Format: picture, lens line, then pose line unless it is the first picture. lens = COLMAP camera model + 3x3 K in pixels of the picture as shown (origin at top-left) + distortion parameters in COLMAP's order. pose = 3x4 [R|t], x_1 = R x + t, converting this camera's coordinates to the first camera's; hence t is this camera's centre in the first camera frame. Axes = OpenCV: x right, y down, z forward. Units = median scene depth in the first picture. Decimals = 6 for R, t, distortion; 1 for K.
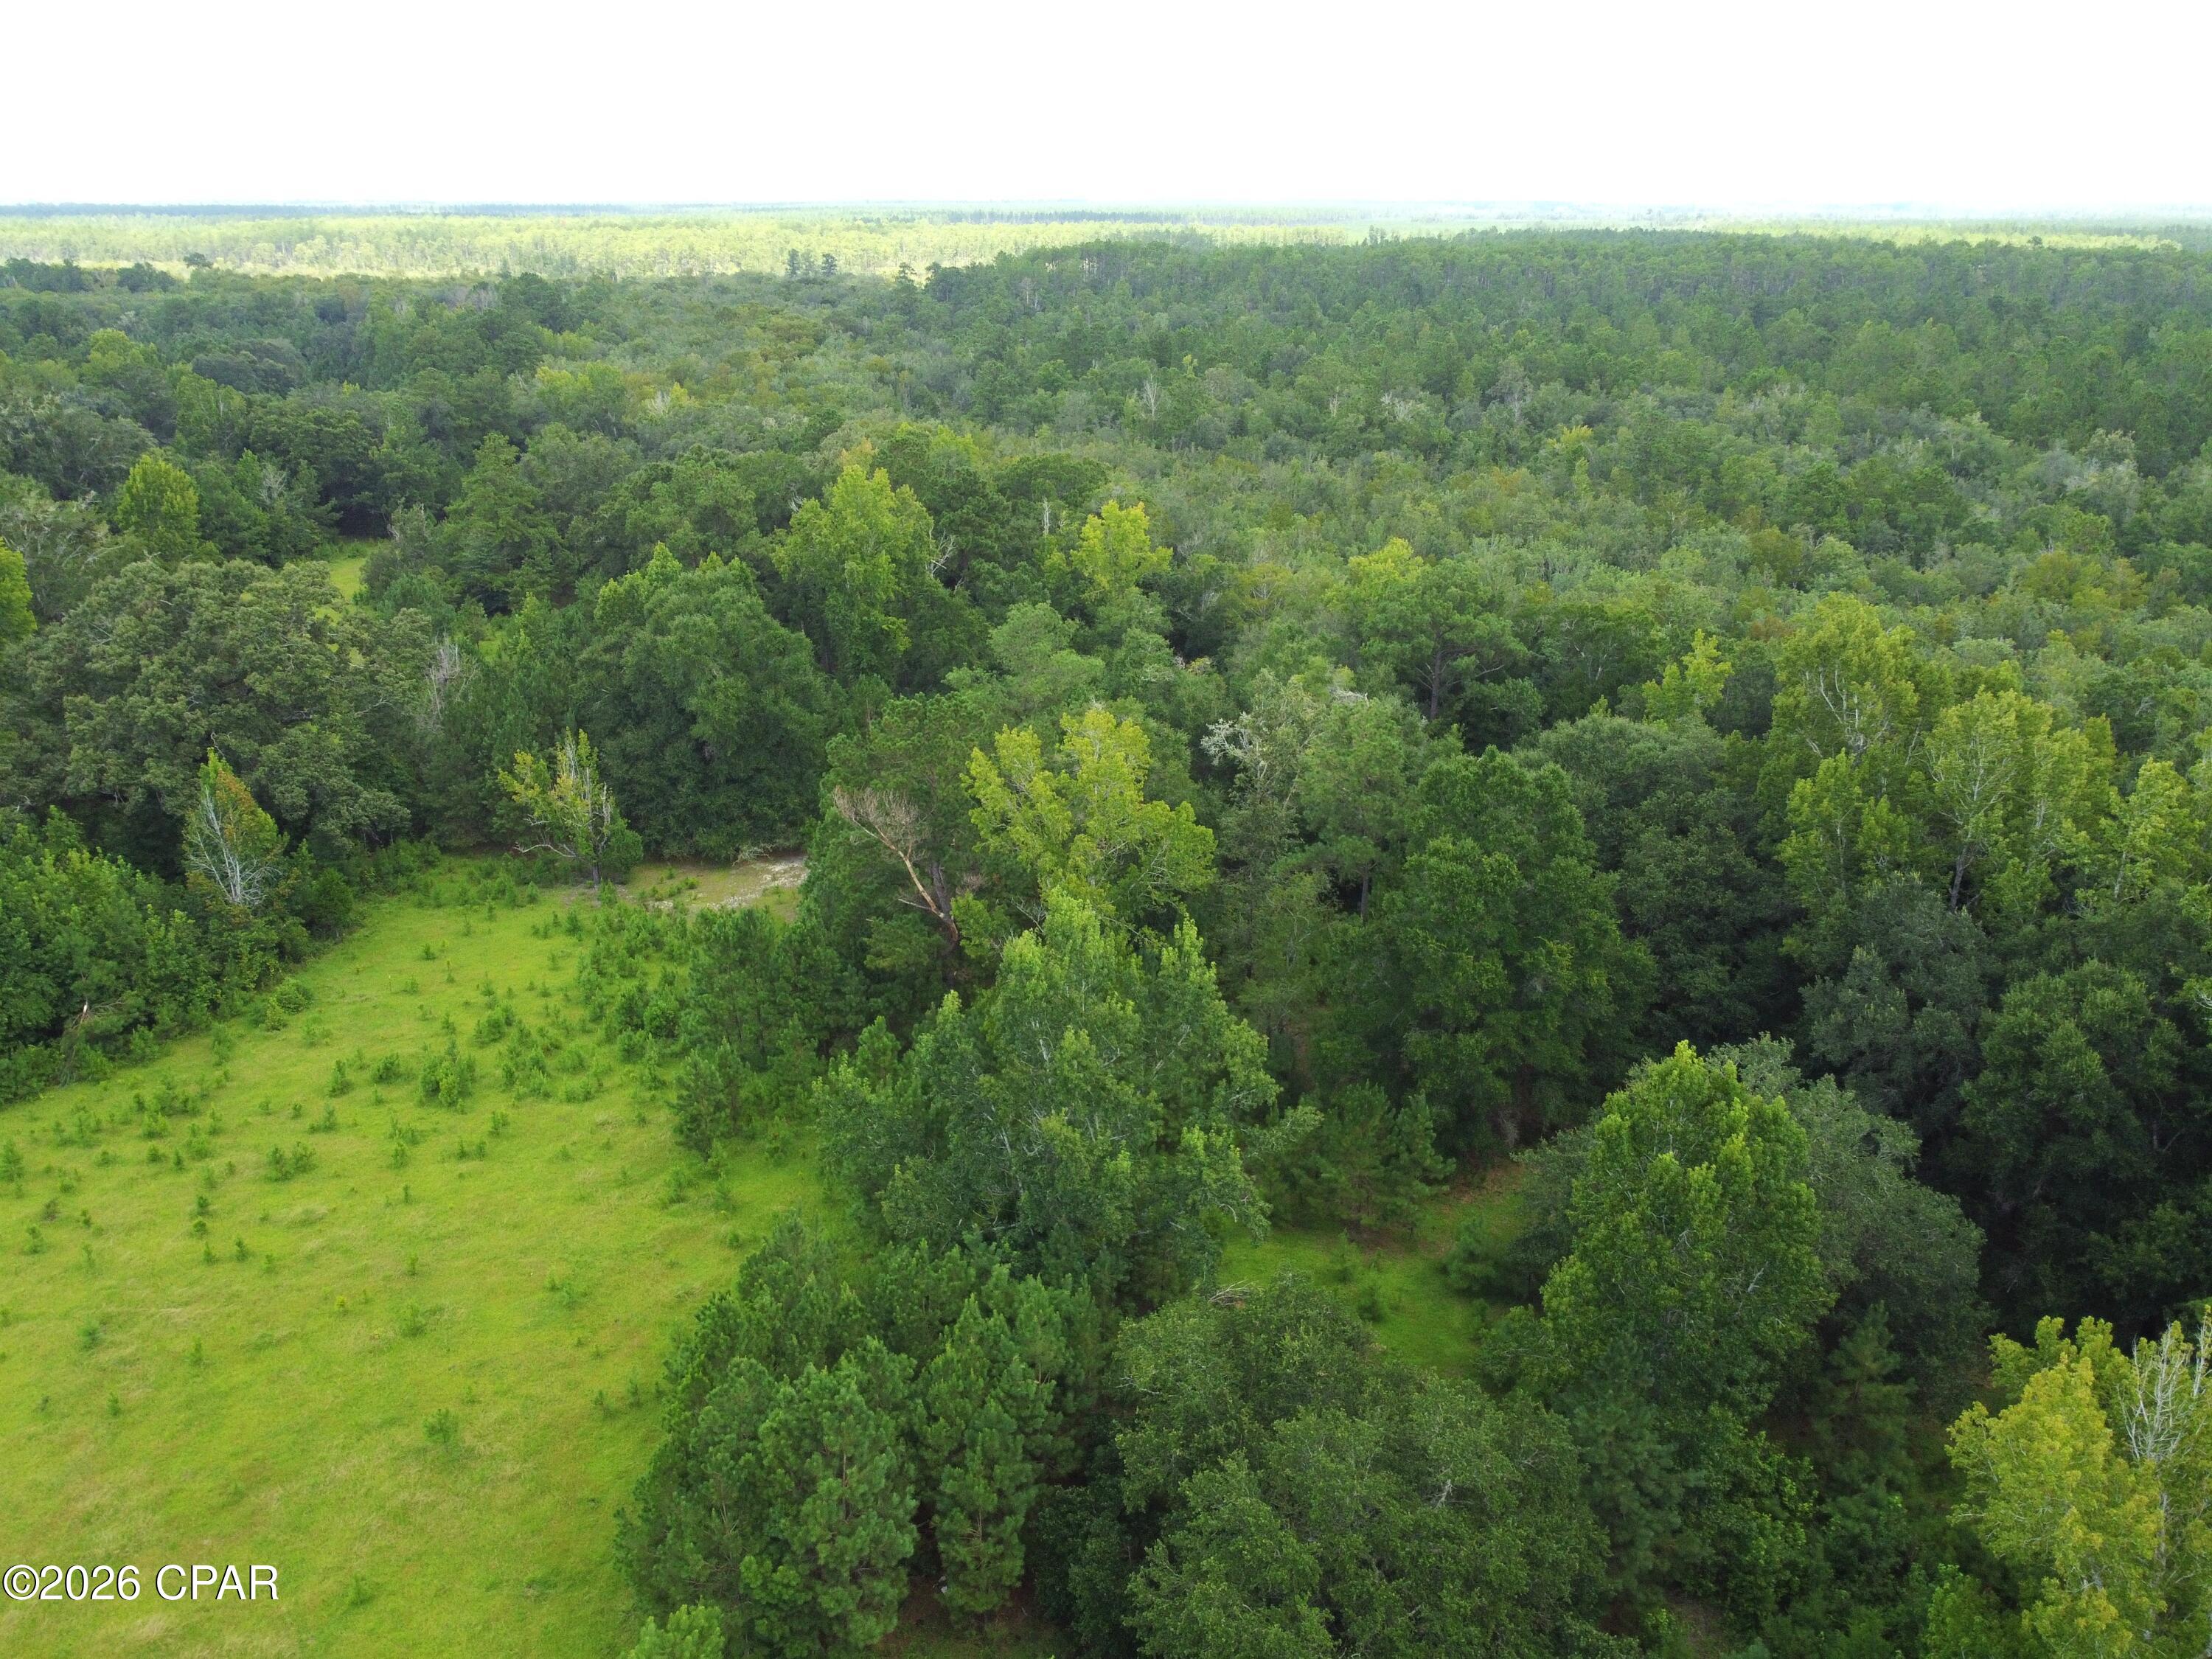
lens RADIAL K [[1667.8, 0, 1107.1], [0, 1667.8, 828.8], [0, 0, 1]] dist [-0.001290, -0.010845]
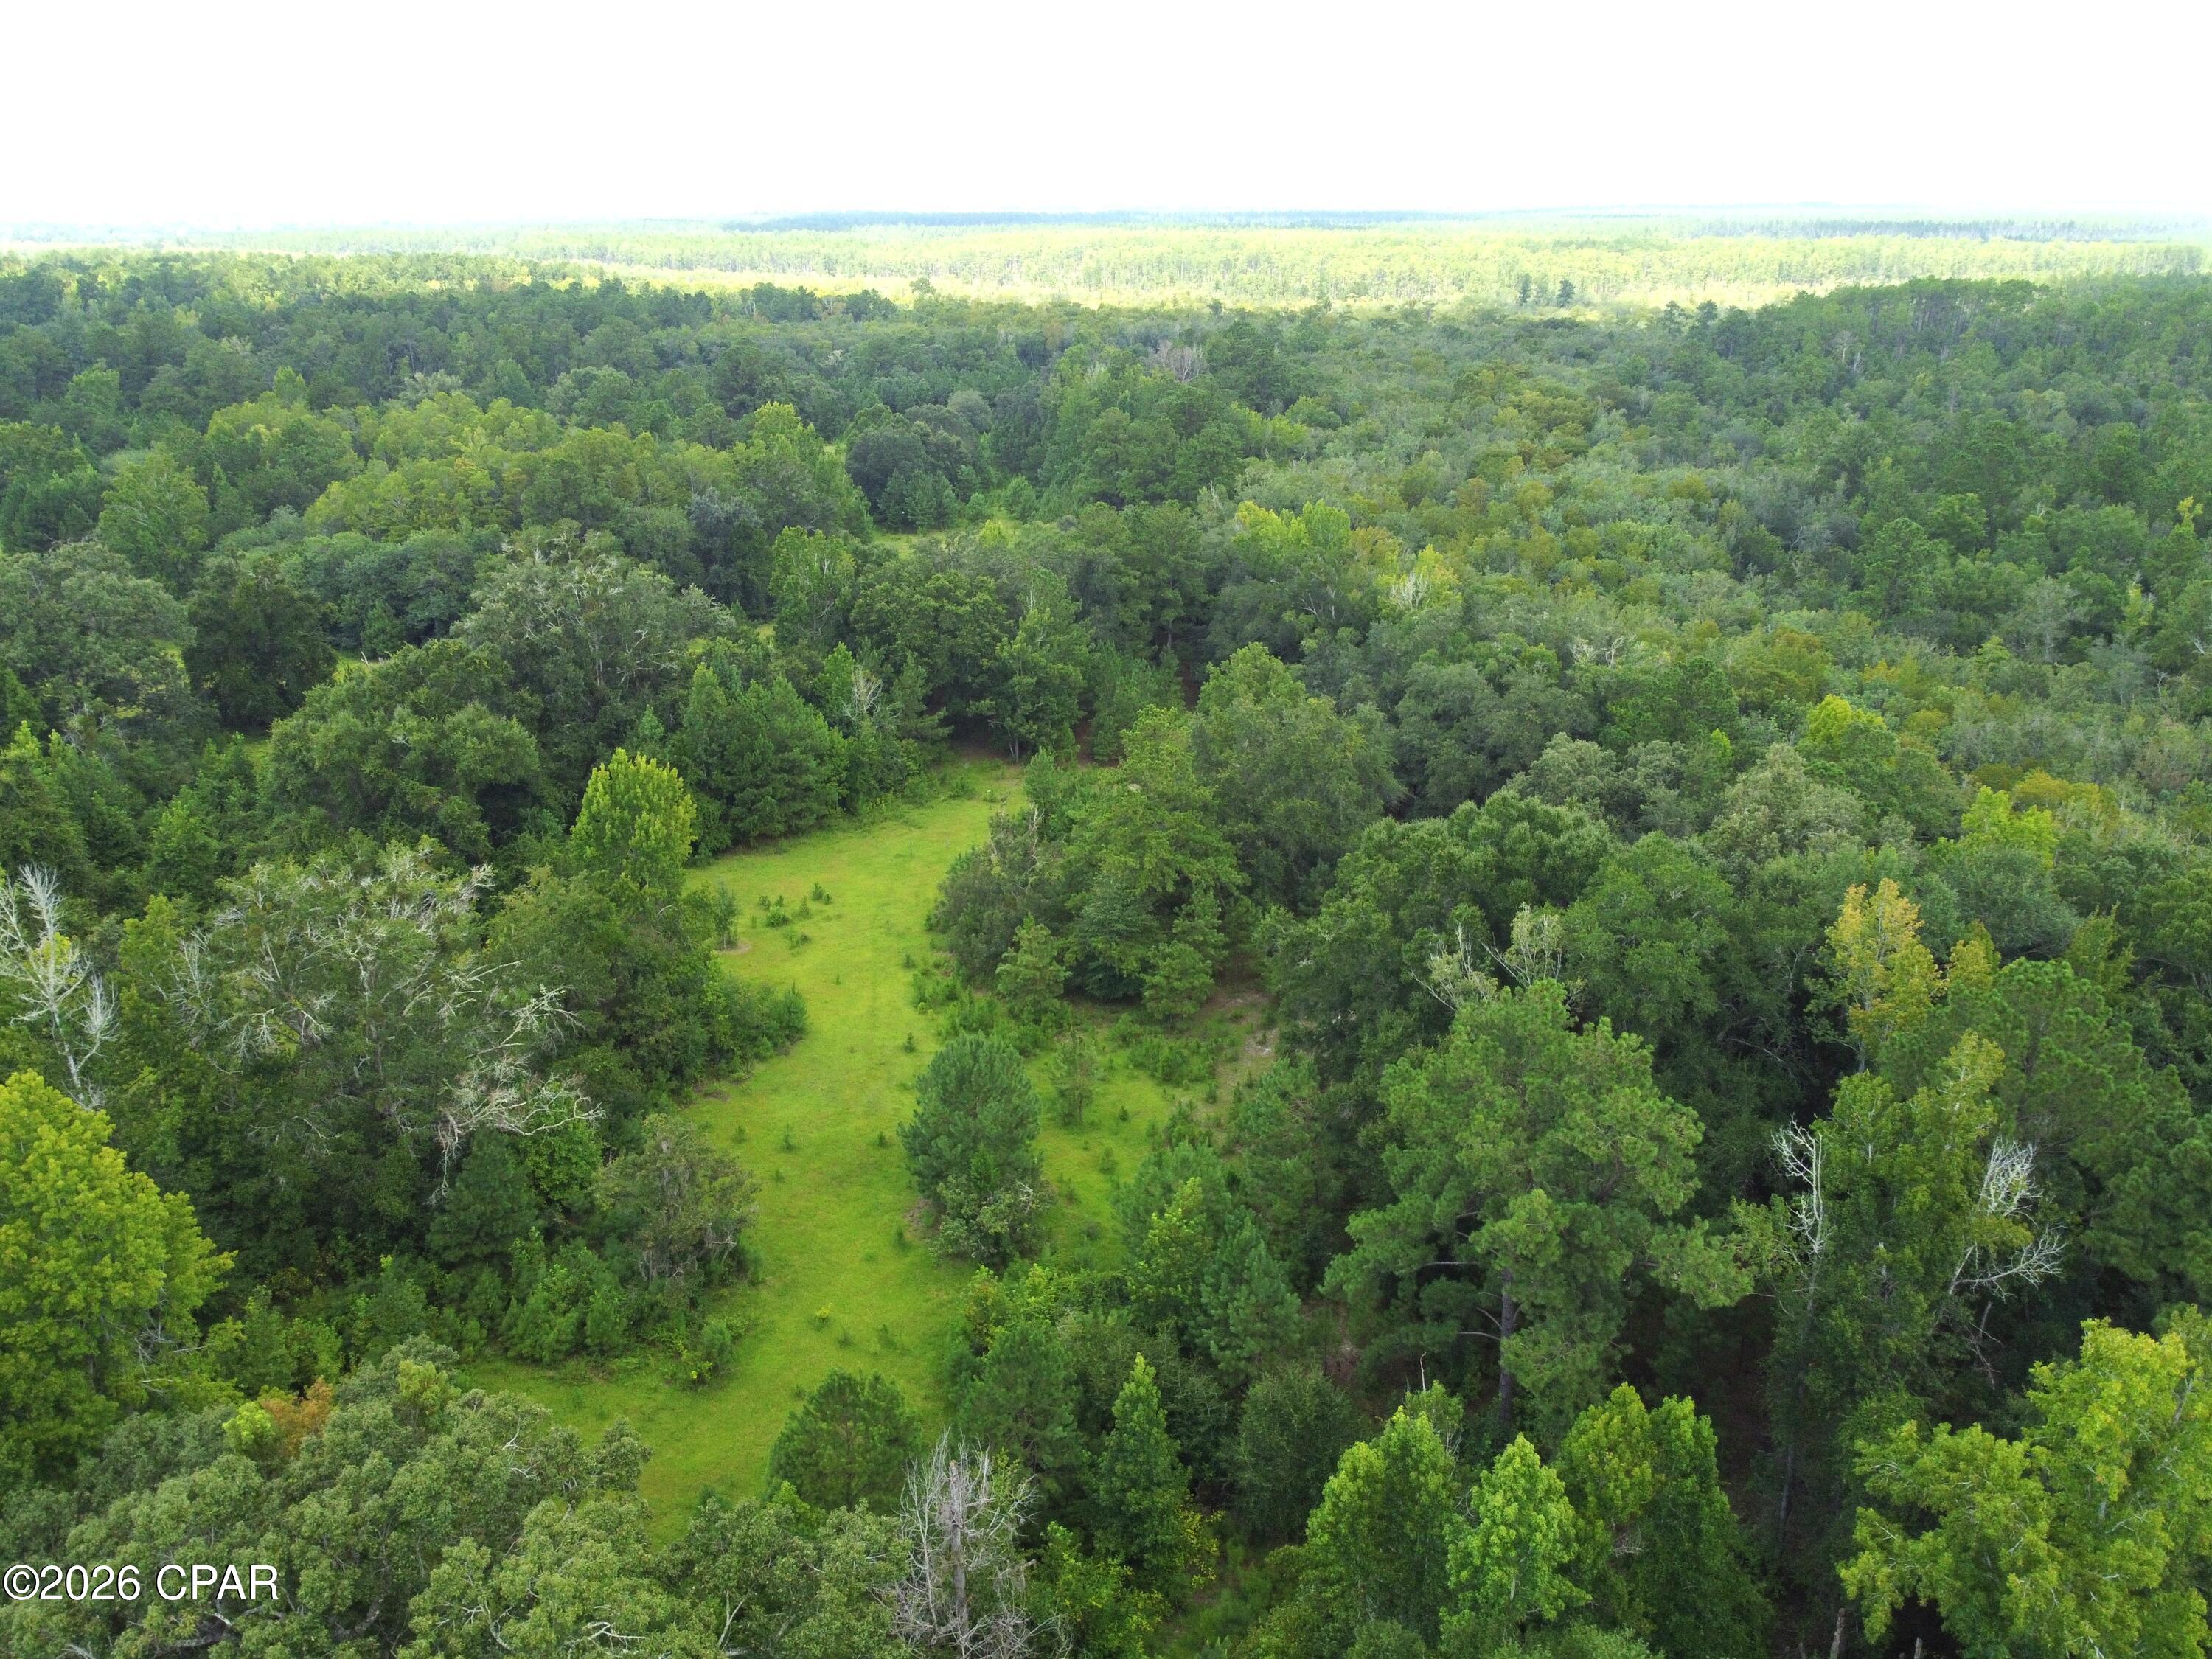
lens RADIAL K [[1667.8, 0, 1101.9], [0, 1667.8, 833.8], [0, 0, 1]] dist [-0.001290, -0.010845]
pose [[0.922661, 0.131200, -0.362607, -0.088916], [-0.130530, 0.991091, 0.026464, -0.113327], [0.362849, 0.022913, 0.931566, 0.236690]]
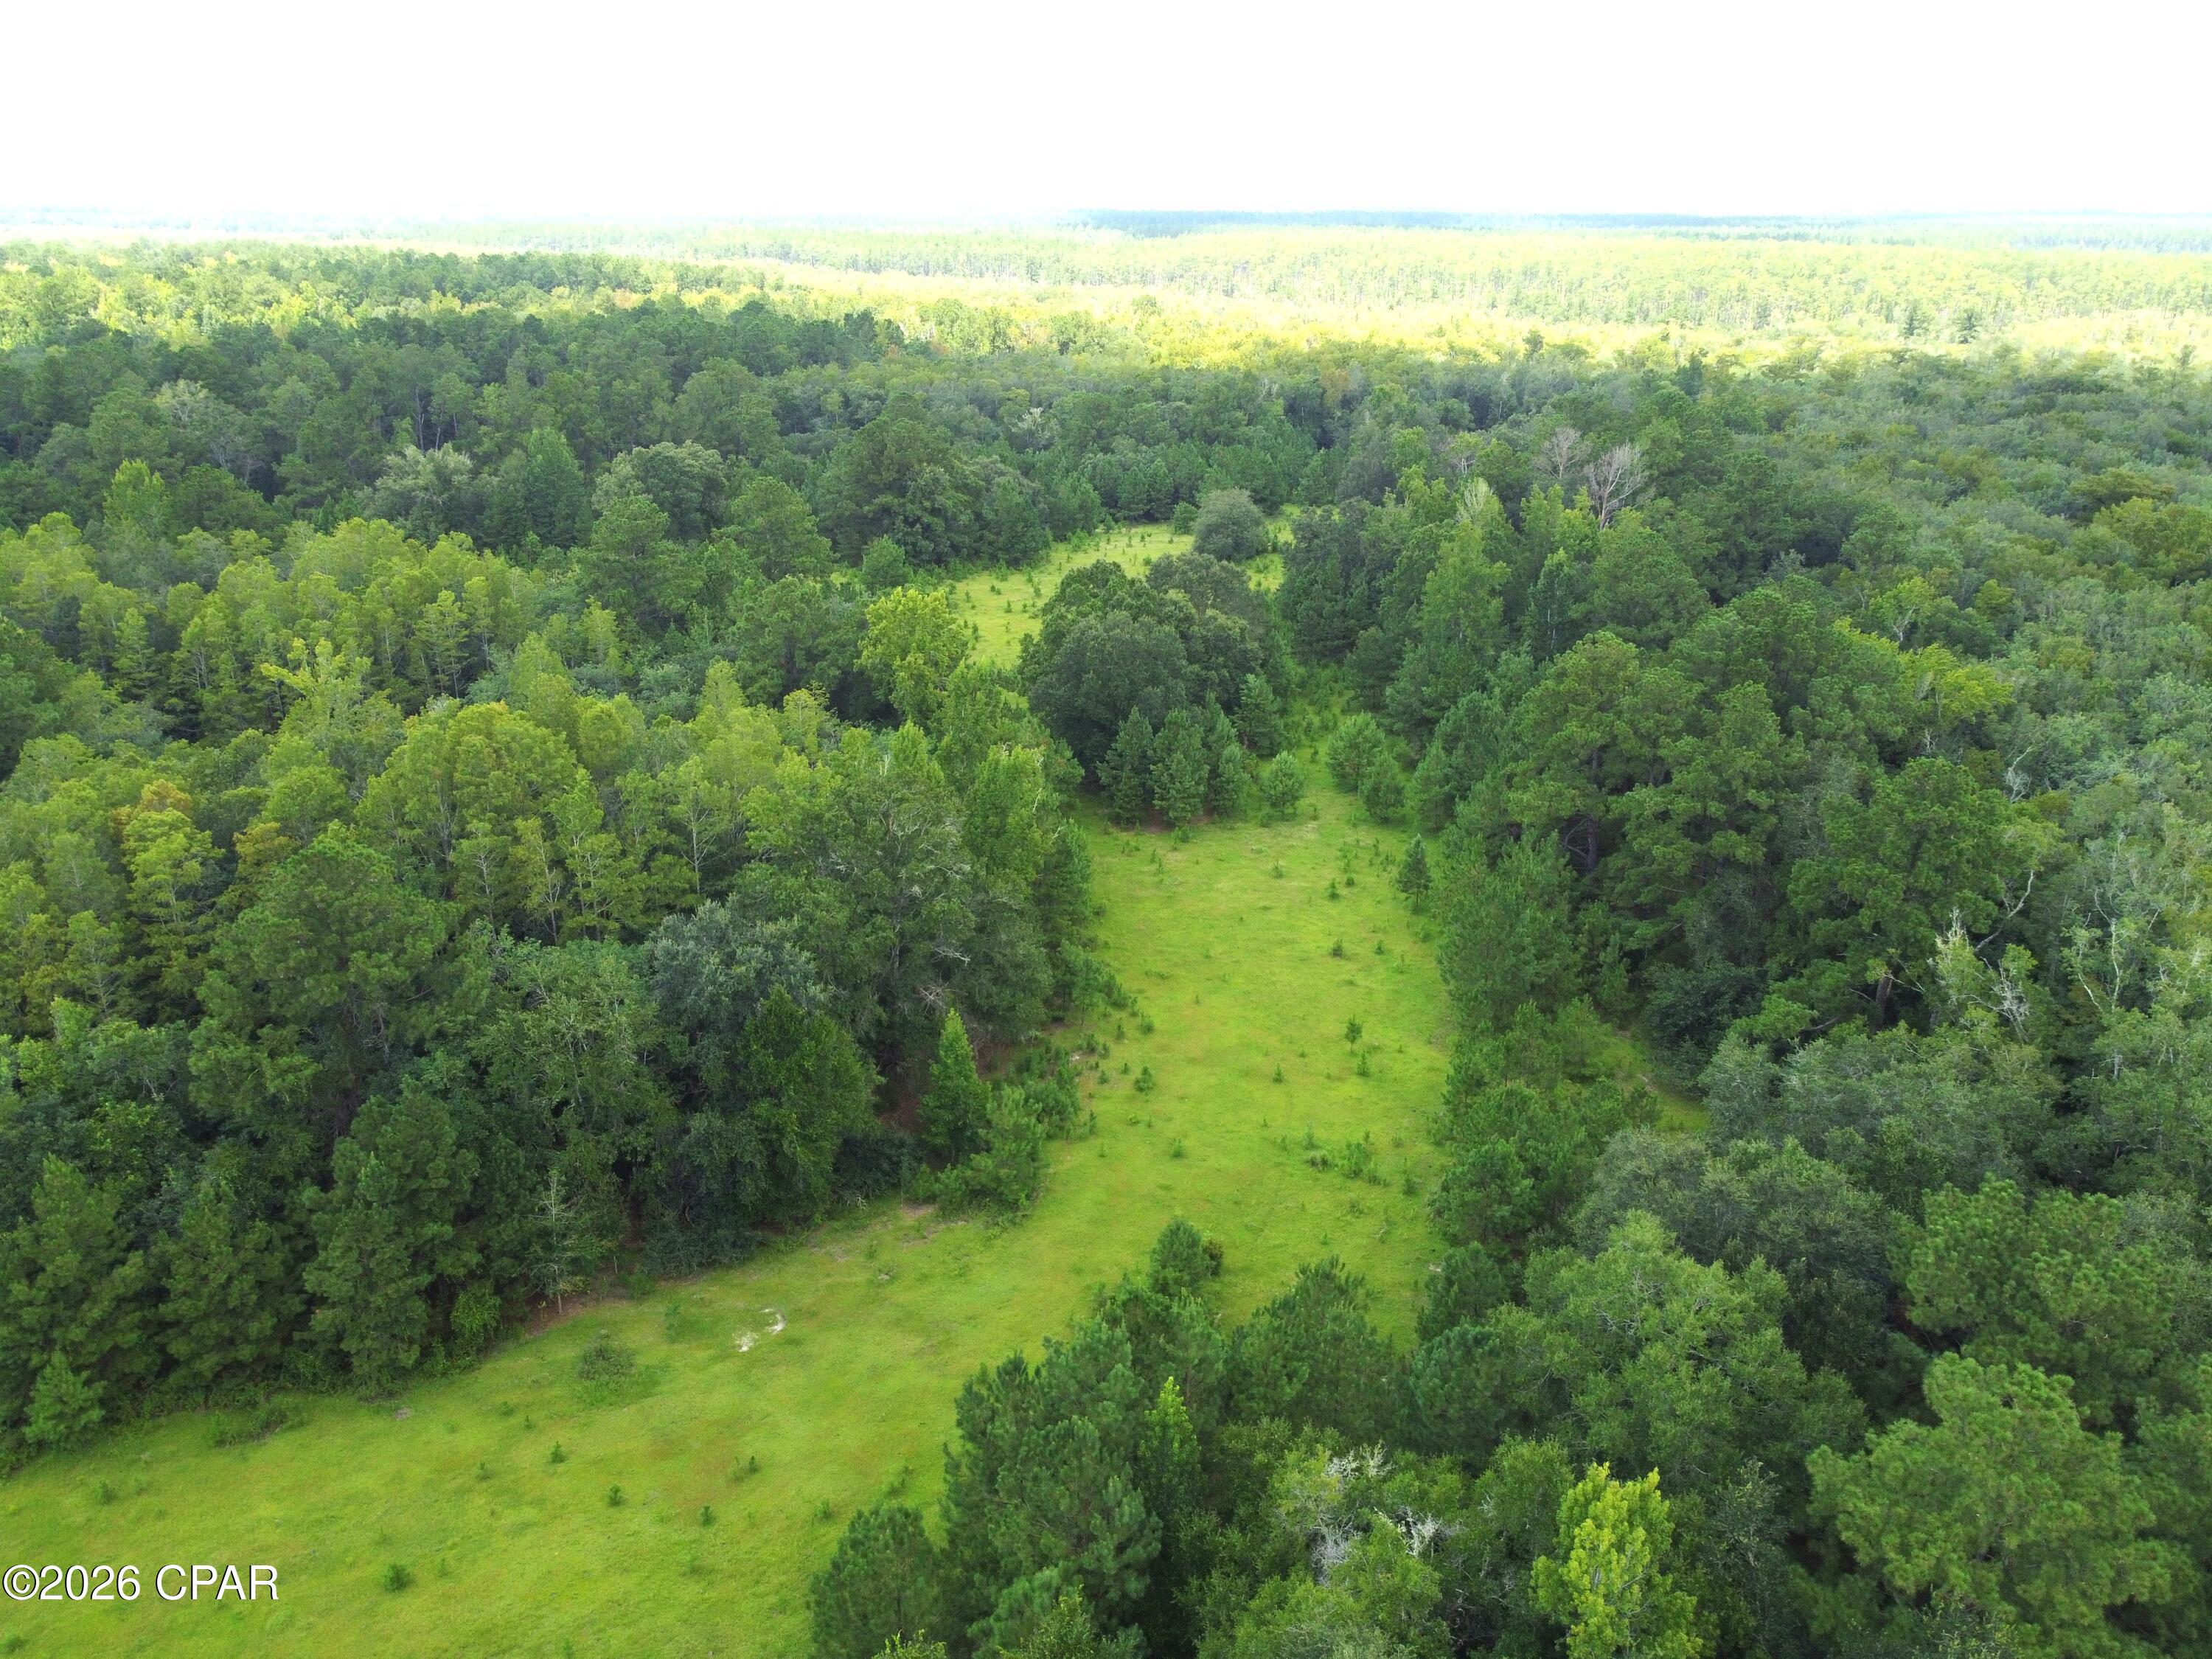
lens RADIAL K [[1667.8, 0, 1110.3], [0, 1667.8, 831.6], [0, 0, 1]] dist [-0.001290, -0.010845]
pose [[0.874634, 0.174807, -0.452171, -0.315827], [-0.174959, 0.983685, 0.041864, -0.245933], [0.452112, 0.042496, 0.890948, 0.585630]]
